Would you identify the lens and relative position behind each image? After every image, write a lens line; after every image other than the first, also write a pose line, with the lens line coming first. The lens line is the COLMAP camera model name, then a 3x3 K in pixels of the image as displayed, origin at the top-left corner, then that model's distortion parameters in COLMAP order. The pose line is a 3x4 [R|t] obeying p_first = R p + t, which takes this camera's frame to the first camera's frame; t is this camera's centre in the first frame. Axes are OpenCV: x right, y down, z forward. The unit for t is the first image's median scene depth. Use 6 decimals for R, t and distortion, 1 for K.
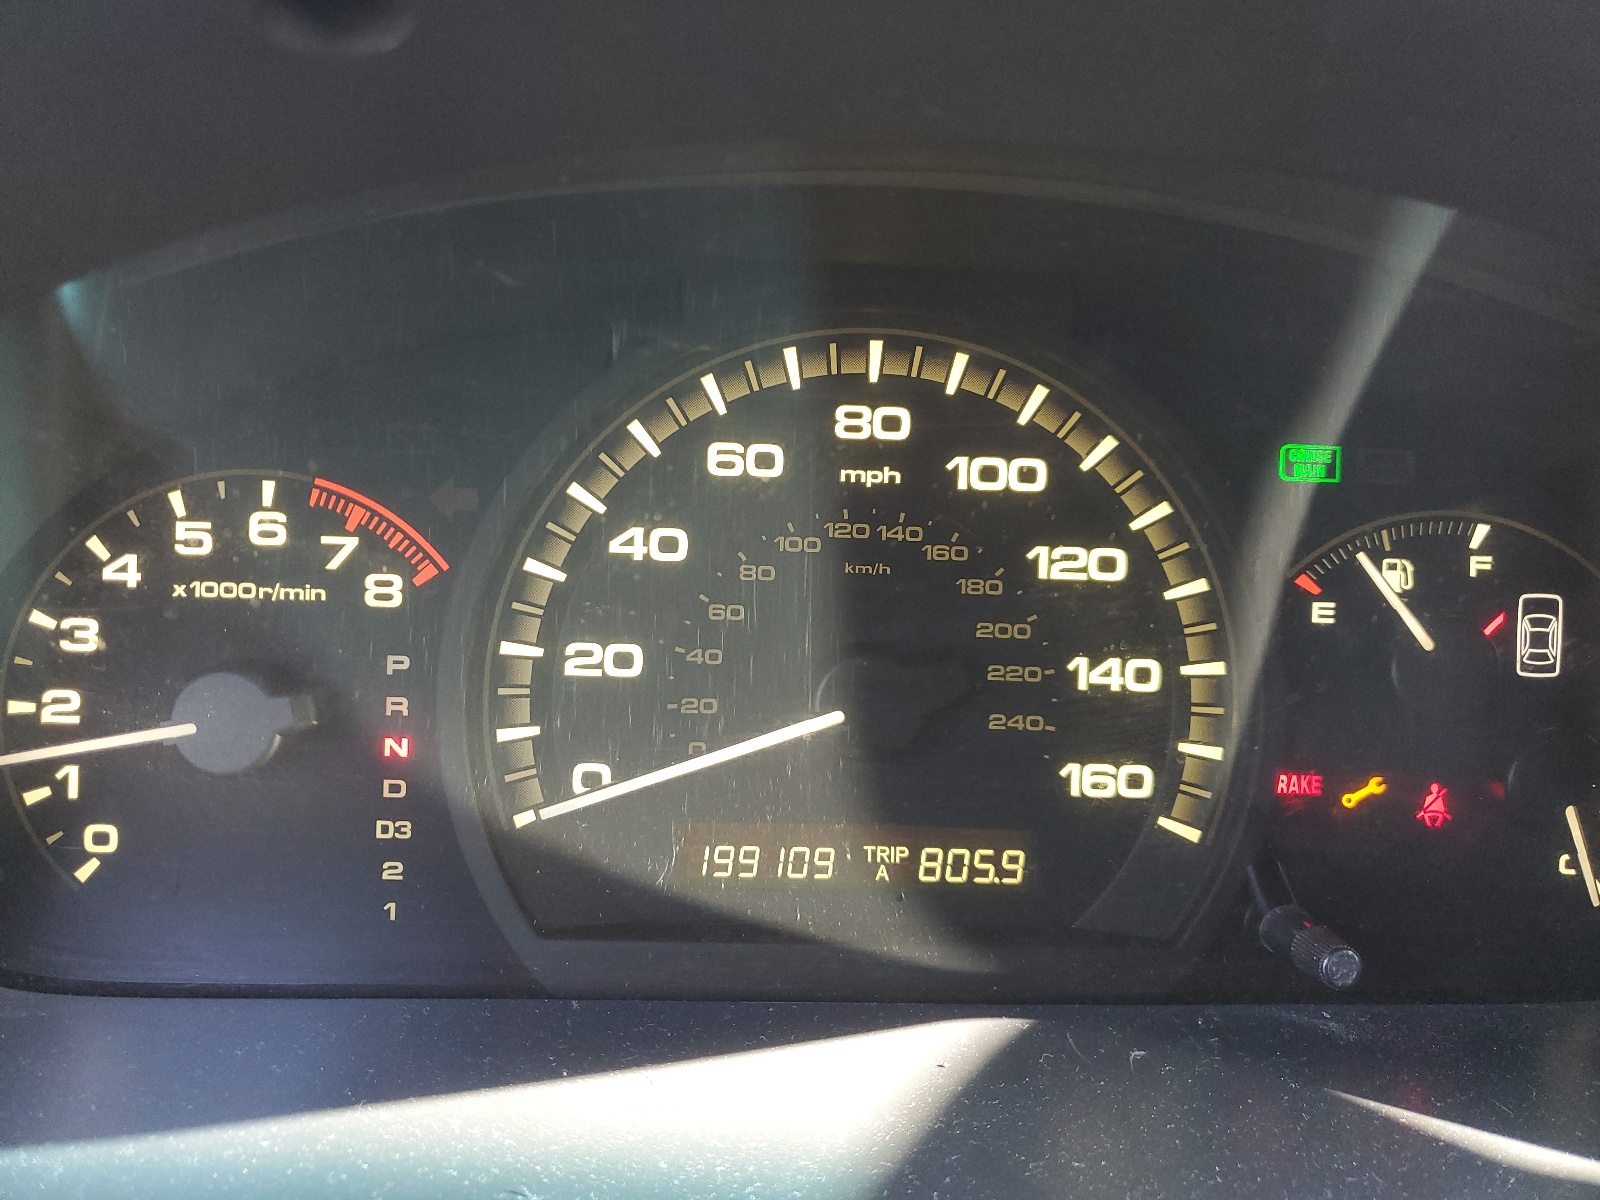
lens RADIAL K [[1207.7, 0, 799.8], [0, 1207.7, 597.0], [0, 0, 1]] dist [-0.016081, -0.007033]
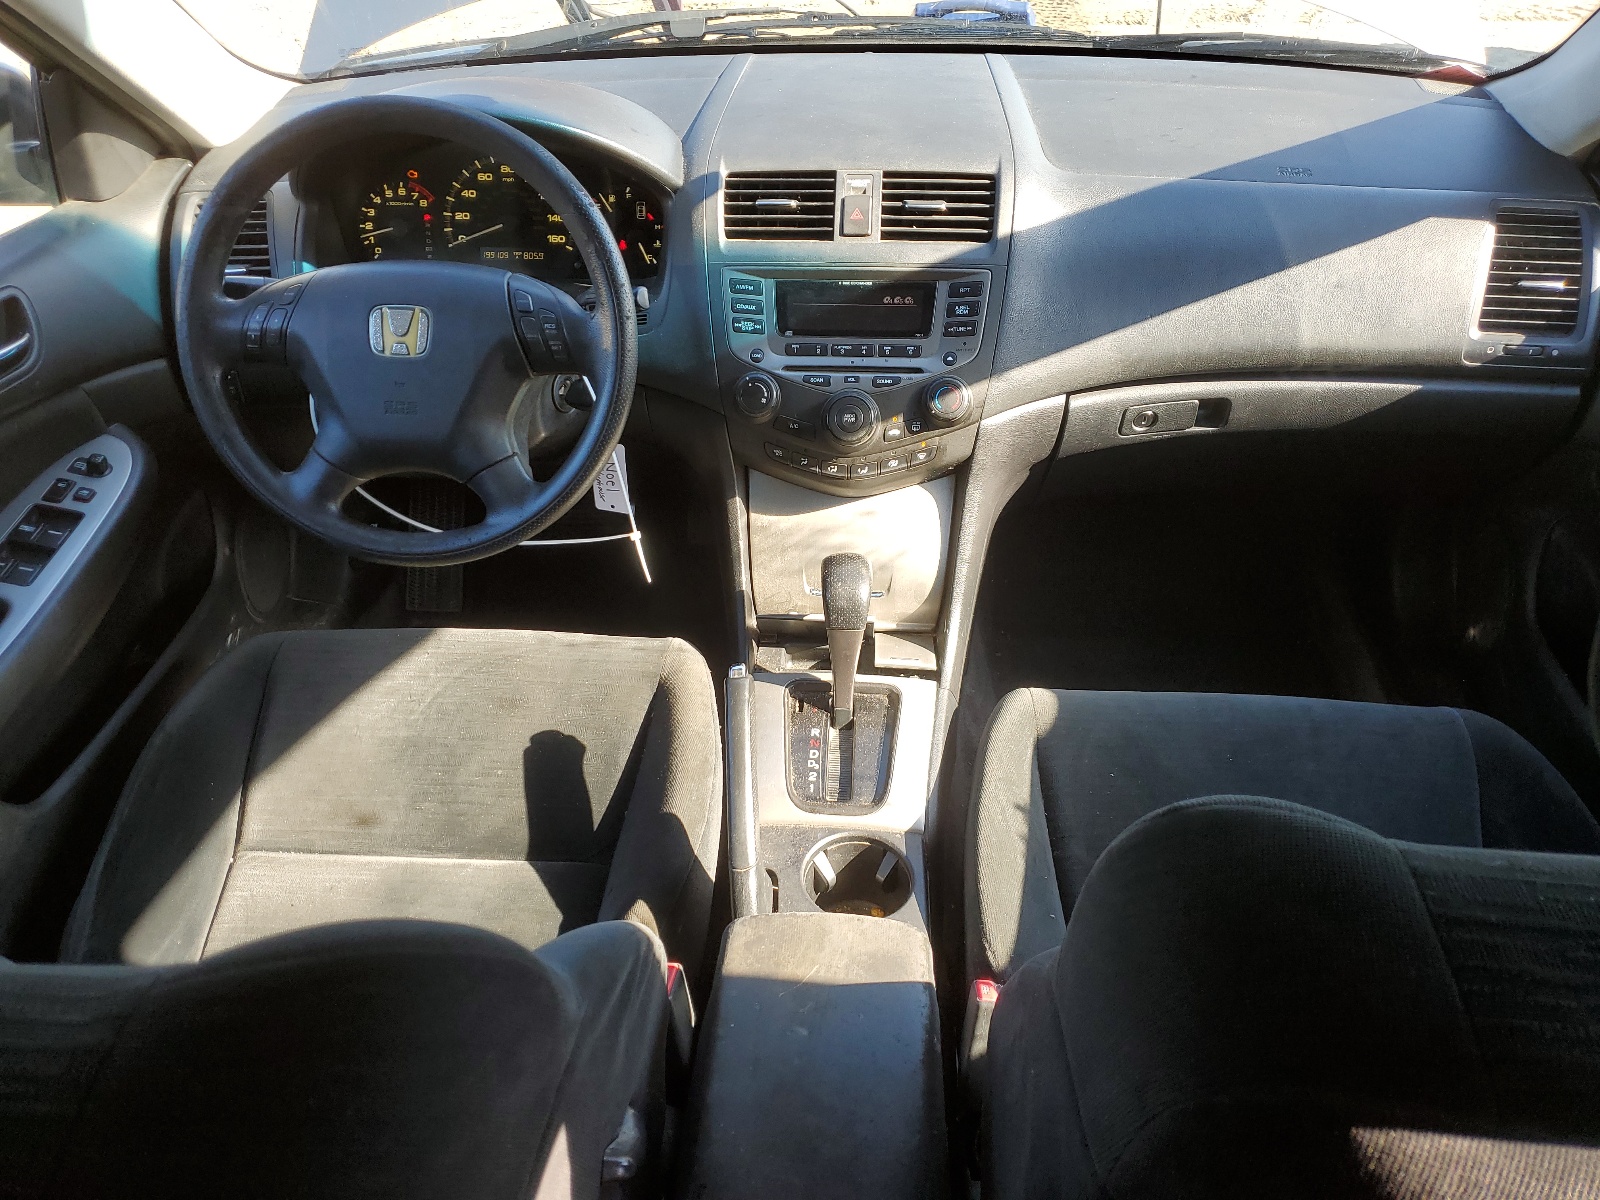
lens RADIAL K [[1207.7, 0, 800.1], [0, 1207.7, 601.1], [0, 0, 1]] dist [-0.016081, -0.007033]
pose [[0.992302, 0.031512, -0.119764, 2.066509], [0.006320, 0.952938, 0.303099, 0.071020], [0.123679, -0.301523, 0.945403, -4.503201]]
